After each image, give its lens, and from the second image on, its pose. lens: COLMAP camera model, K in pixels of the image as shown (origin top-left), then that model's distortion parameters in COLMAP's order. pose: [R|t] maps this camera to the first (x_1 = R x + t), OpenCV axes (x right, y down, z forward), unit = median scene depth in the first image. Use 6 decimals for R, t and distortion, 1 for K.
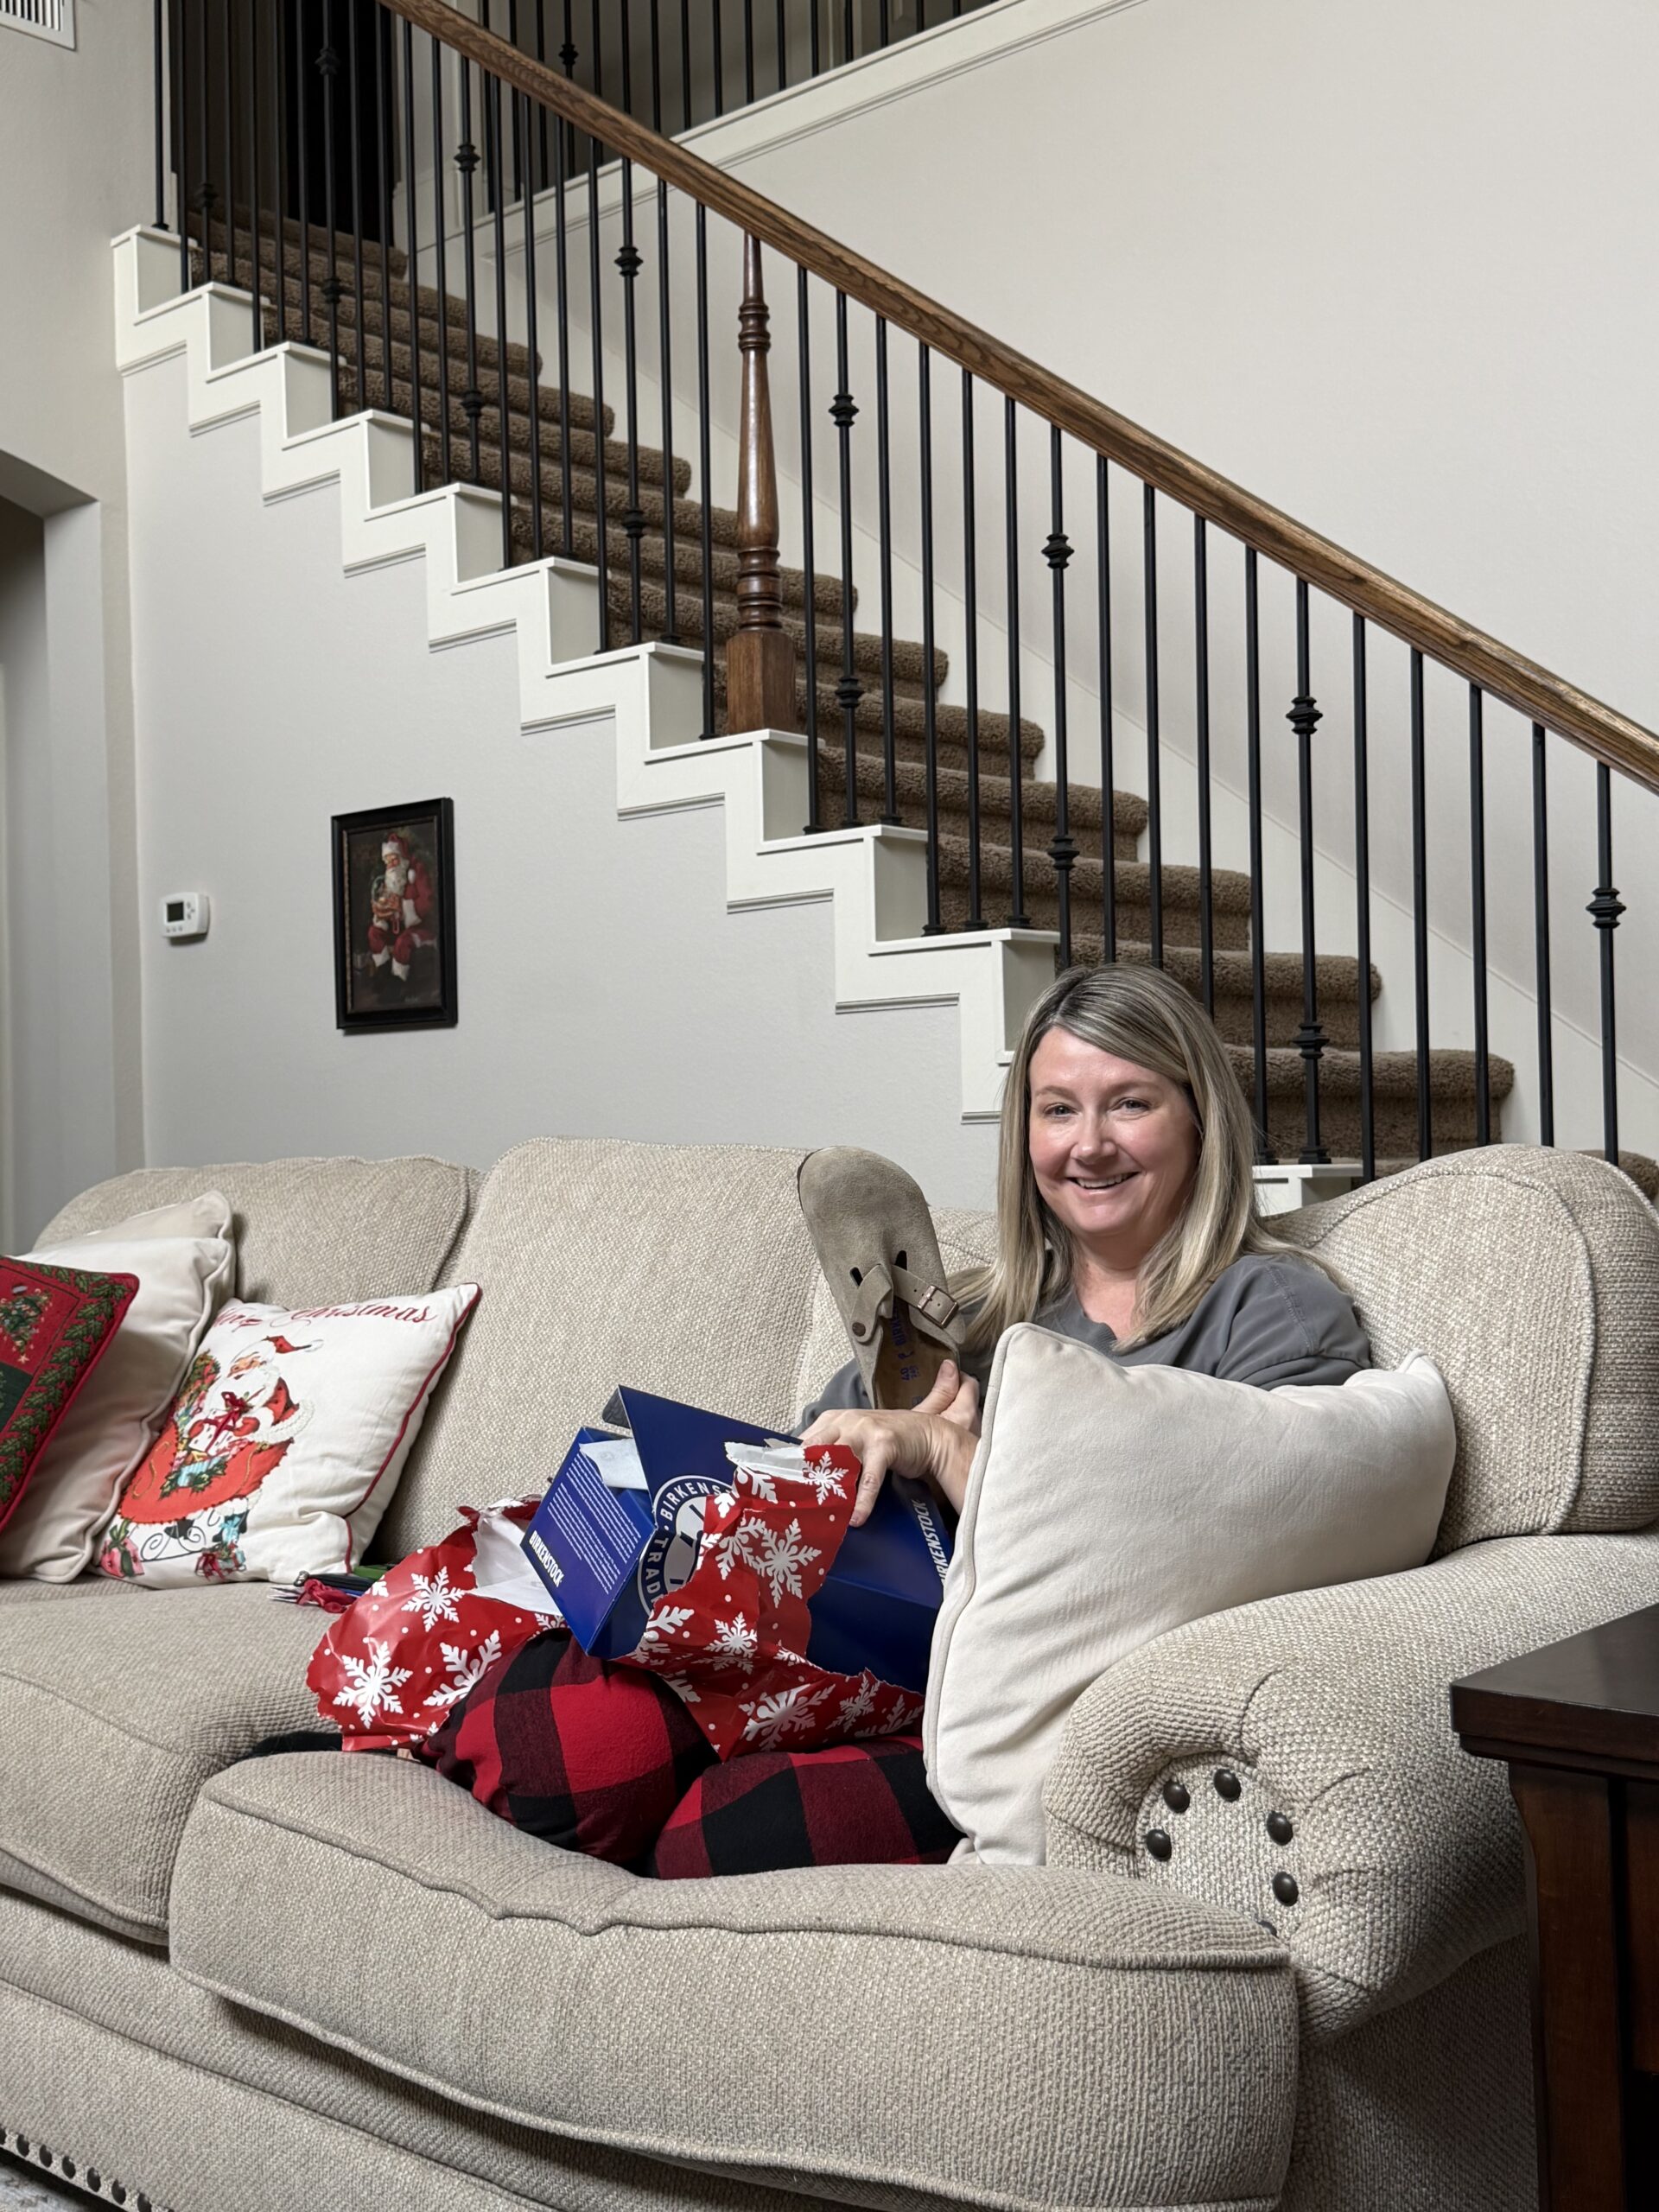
lens RADIAL K [[2515.5, 0, 810.0], [0, 2515.5, 1086.2], [0, 0, 1]] dist [0.134342, 0.000000]
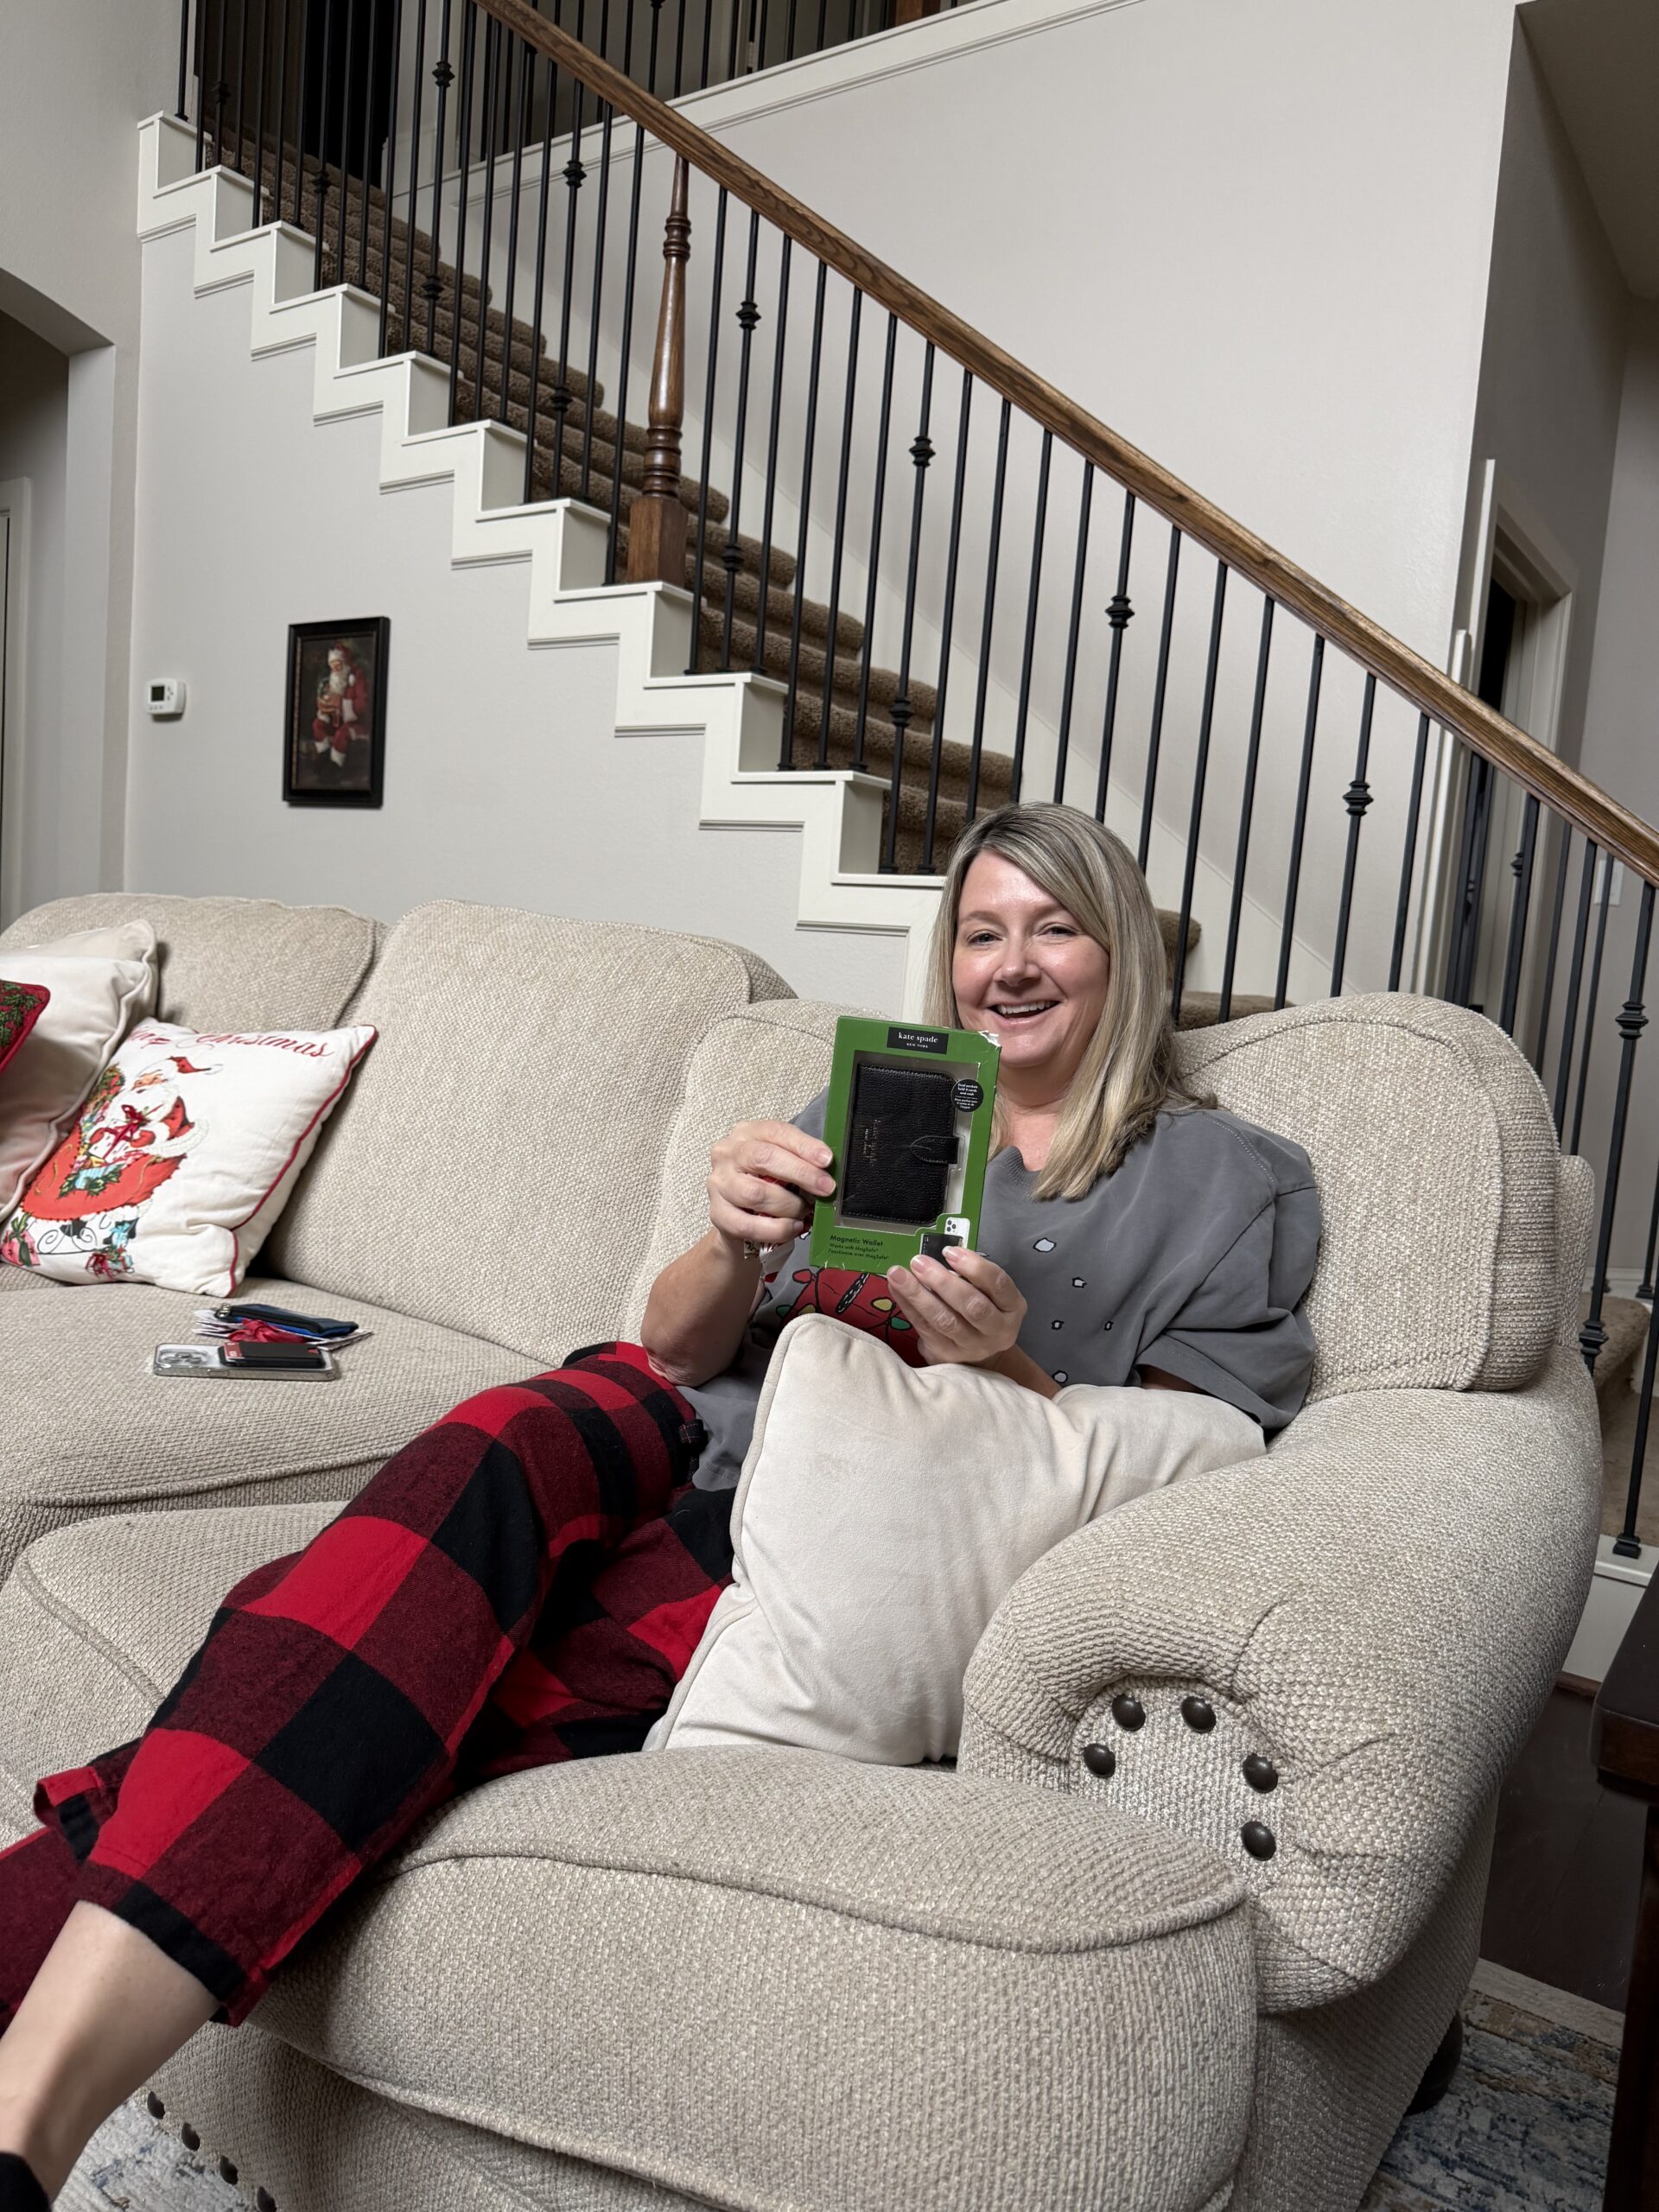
lens RADIAL K [[1589.8, 0, 832.4], [0, 1589.8, 1138.2], [0, 0, 1]] dist [0.017188, -0.022129]
pose [[0.987412, 0.081530, 0.135535, -0.018772], [-0.099586, 0.986199, 0.132268, 0.011395], [-0.122881, -0.144101, 0.981904, 0.222854]]
